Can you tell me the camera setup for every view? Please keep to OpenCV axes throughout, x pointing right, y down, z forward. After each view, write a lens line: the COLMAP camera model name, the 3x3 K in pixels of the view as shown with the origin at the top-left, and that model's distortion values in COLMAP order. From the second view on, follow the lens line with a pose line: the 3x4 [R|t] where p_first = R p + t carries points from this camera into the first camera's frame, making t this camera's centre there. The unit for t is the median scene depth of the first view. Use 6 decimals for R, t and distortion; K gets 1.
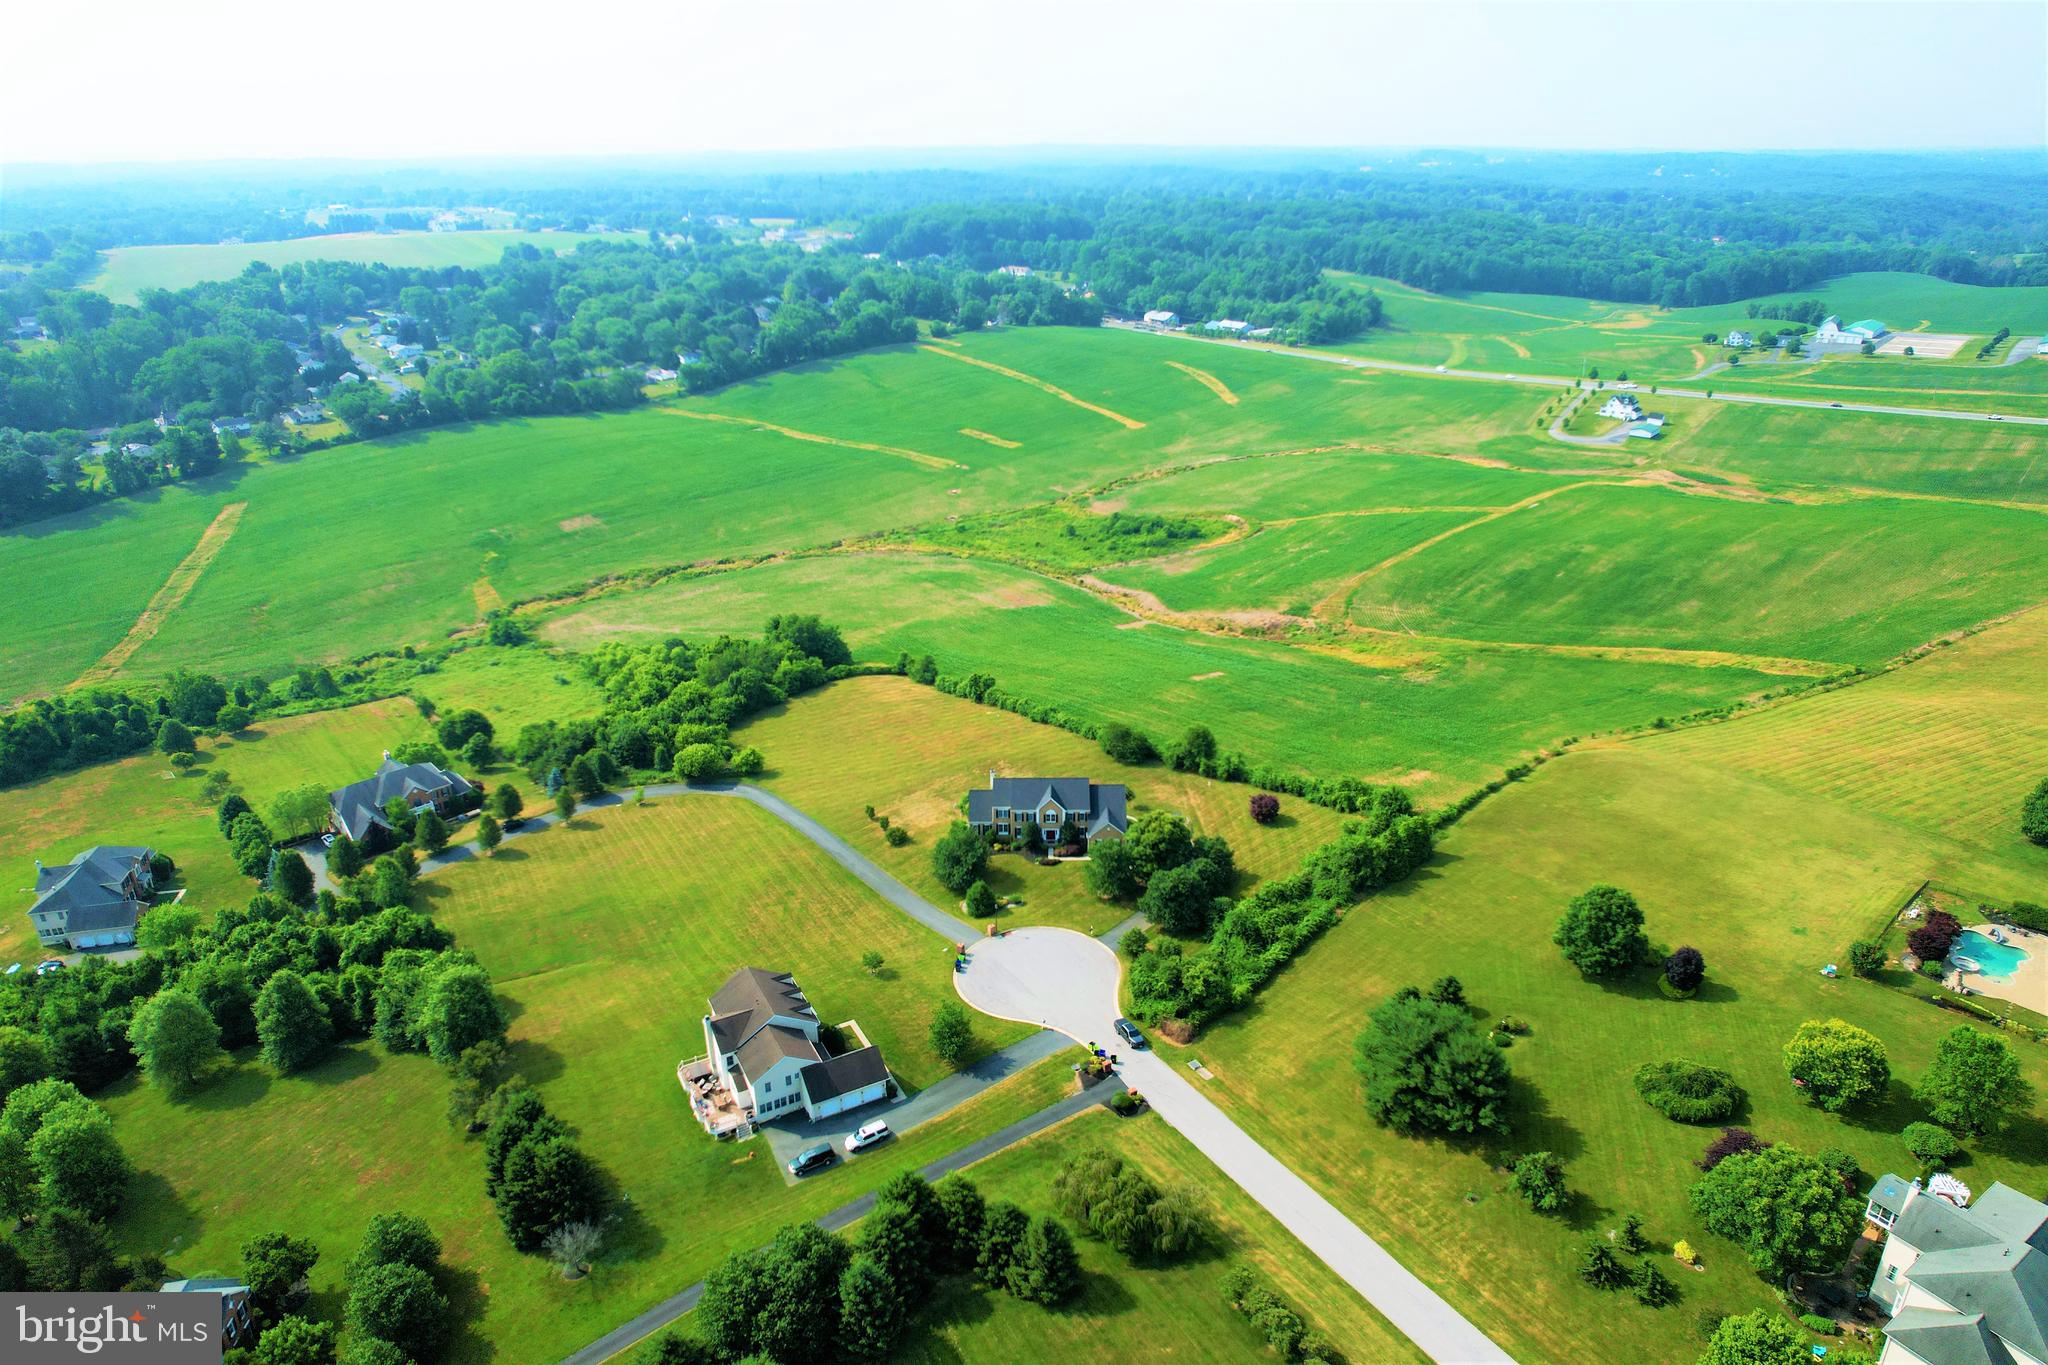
lens RADIAL K [[1303.9, 0, 1044.1], [0, 1303.9, 691.7], [0, 0, 1]] dist [-0.081942, 0.080385]
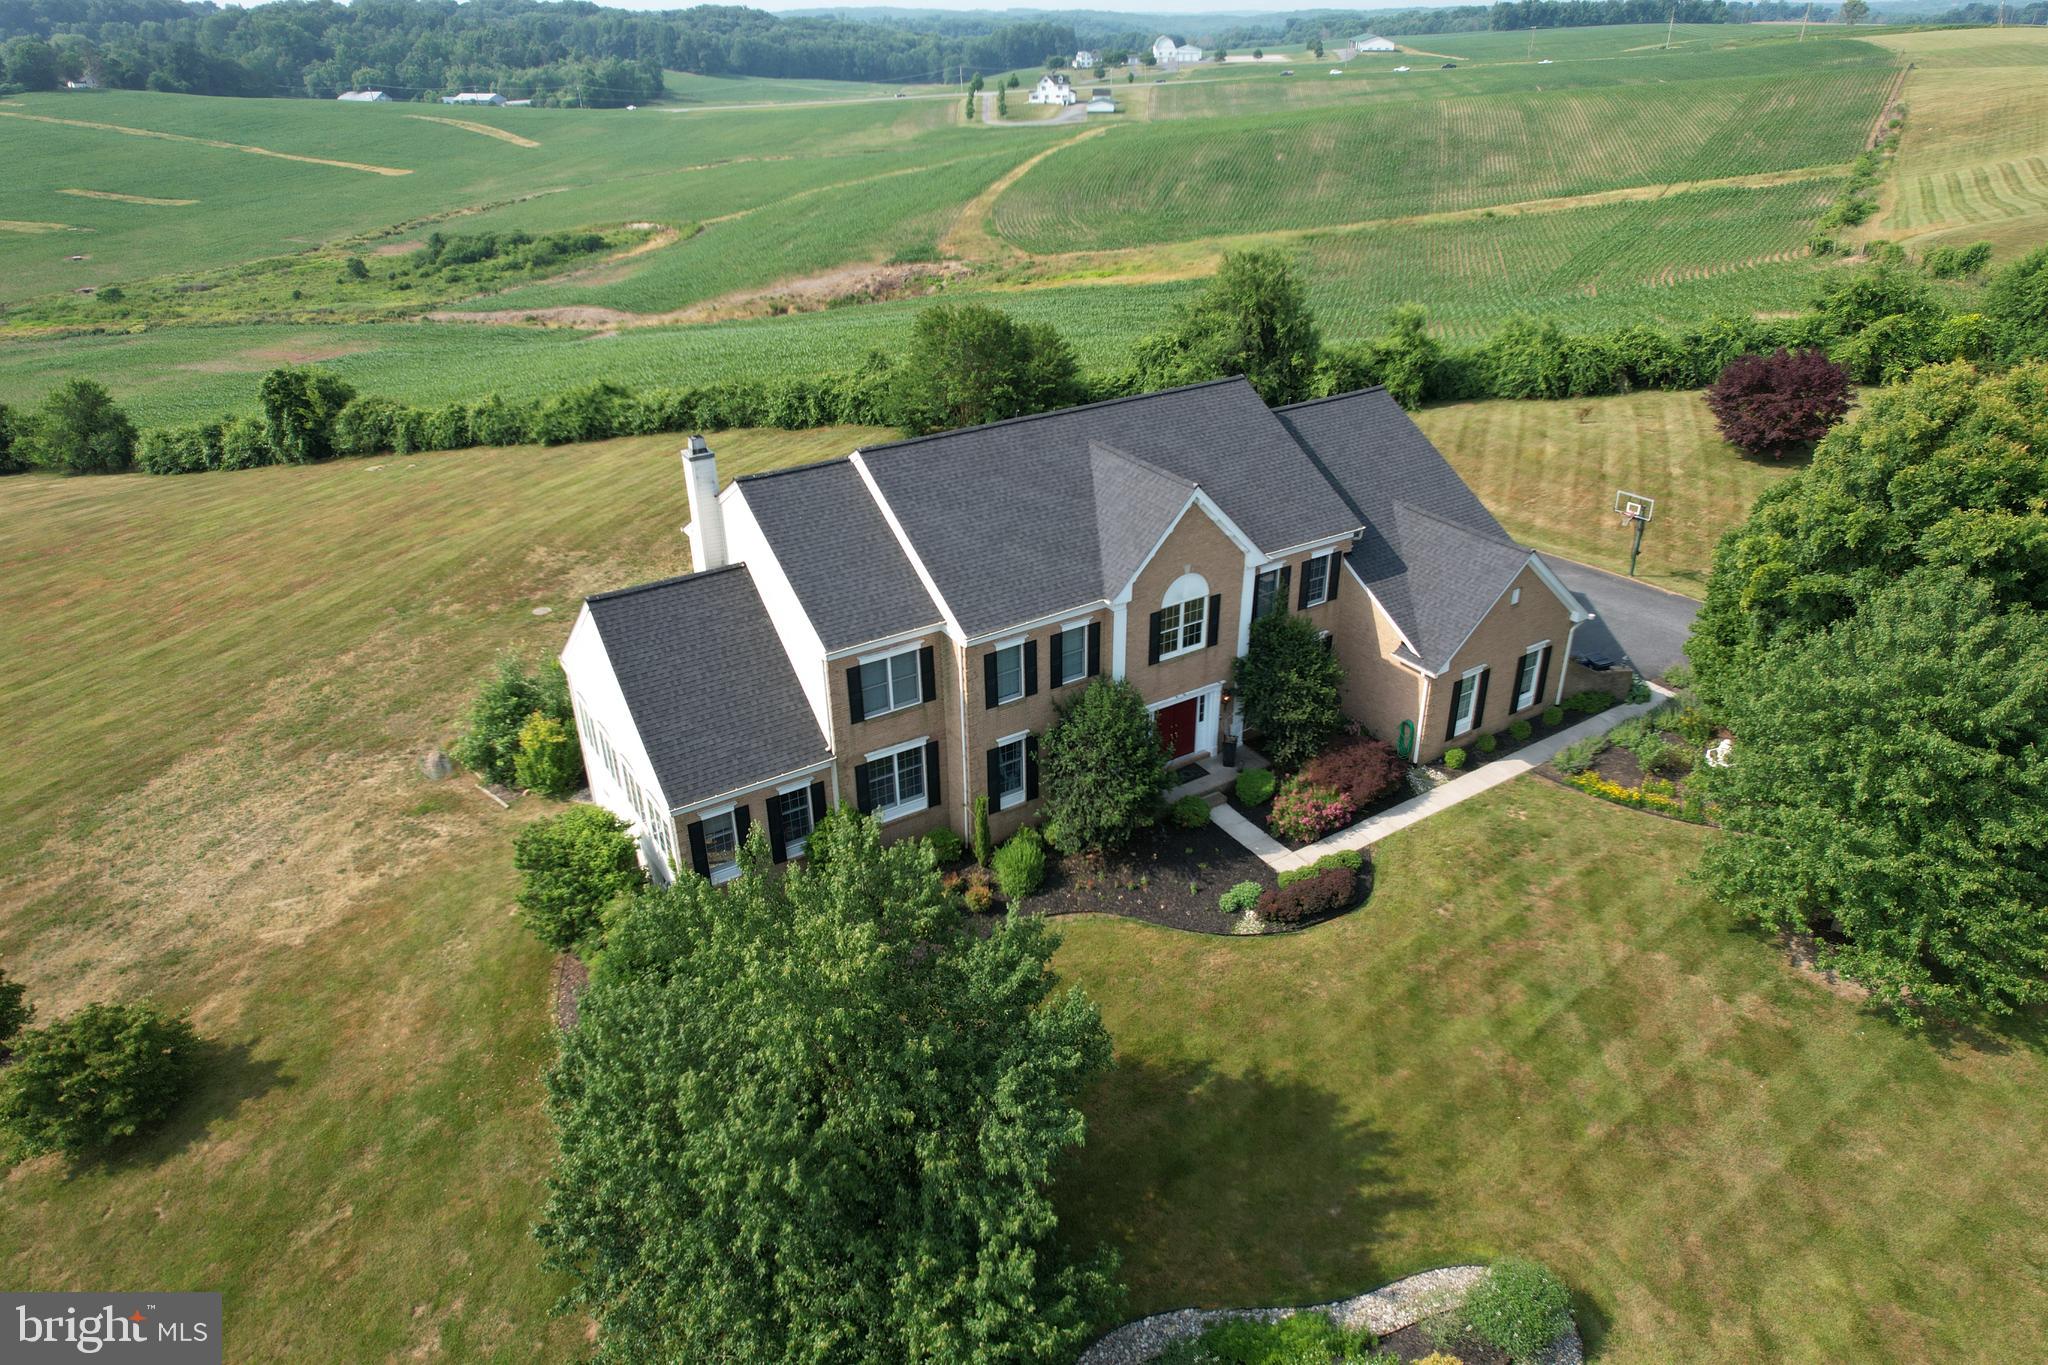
lens RADIAL K [[1303.9, 0, 1044.1], [0, 1303.9, 691.7], [0, 0, 1]] dist [-0.081942, 0.080385]
pose [[0.836442, -0.261165, 0.481828, -0.054055], [0.225613, 0.965293, 0.131560, 0.048644], [-0.499464, -0.001336, 0.866334, 0.530493]]
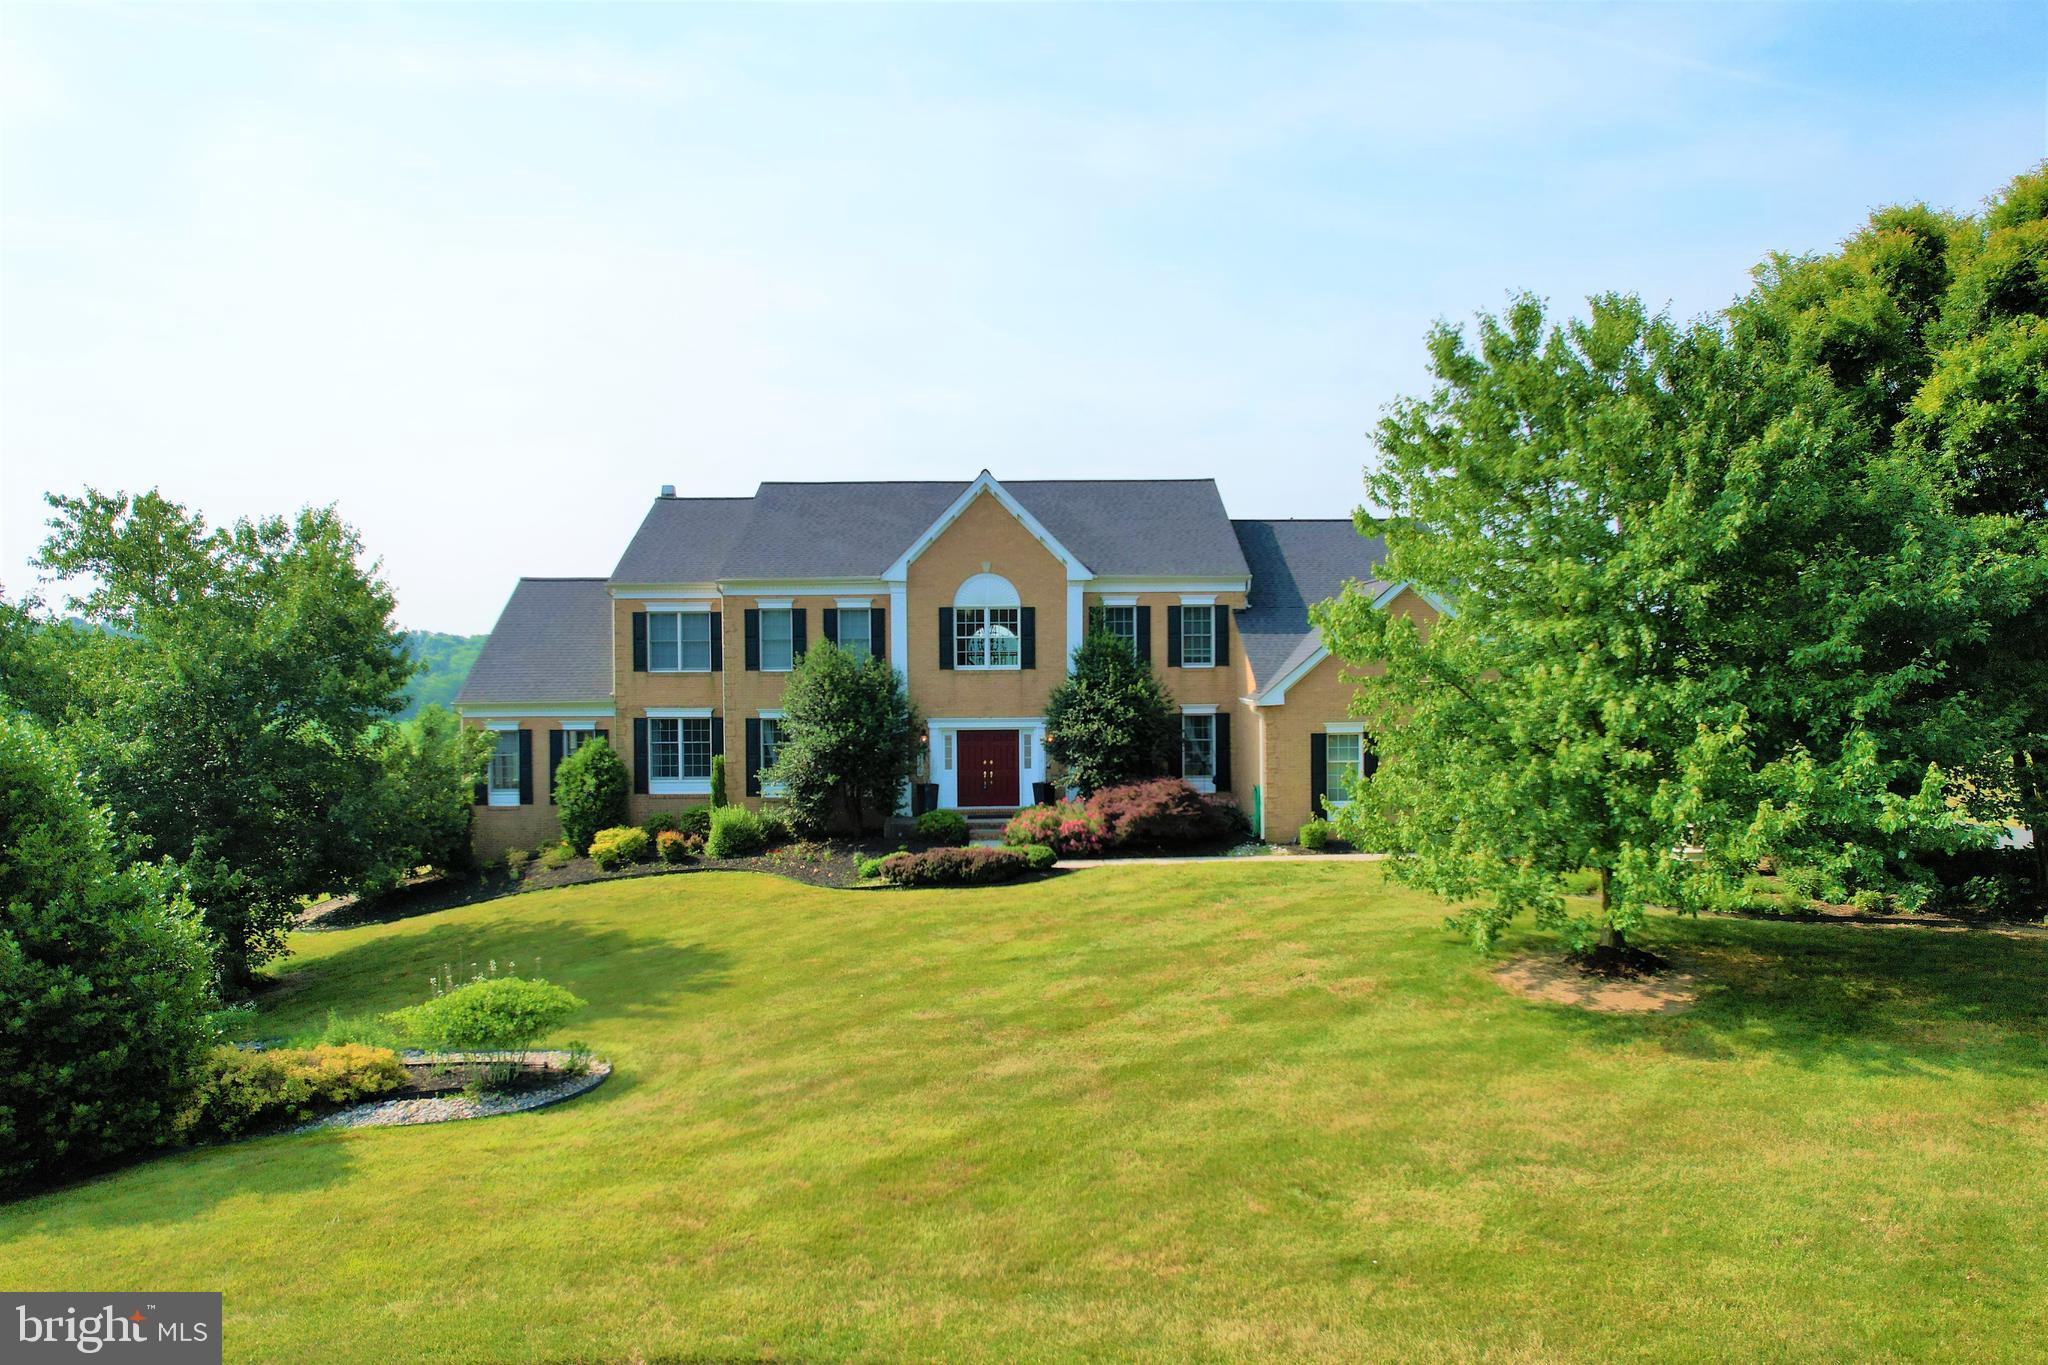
lens RADIAL K [[1305.8, 0, 1041.7], [0, 1305.8, 687.0], [0, 0, 1]] dist [-0.080148, 0.072619]
pose [[0.999732, -0.005217, 0.022569, 0.004833], [0.013651, 0.919832, -0.392075, 0.098021], [-0.018714, 0.392278, 0.919656, 0.528106]]
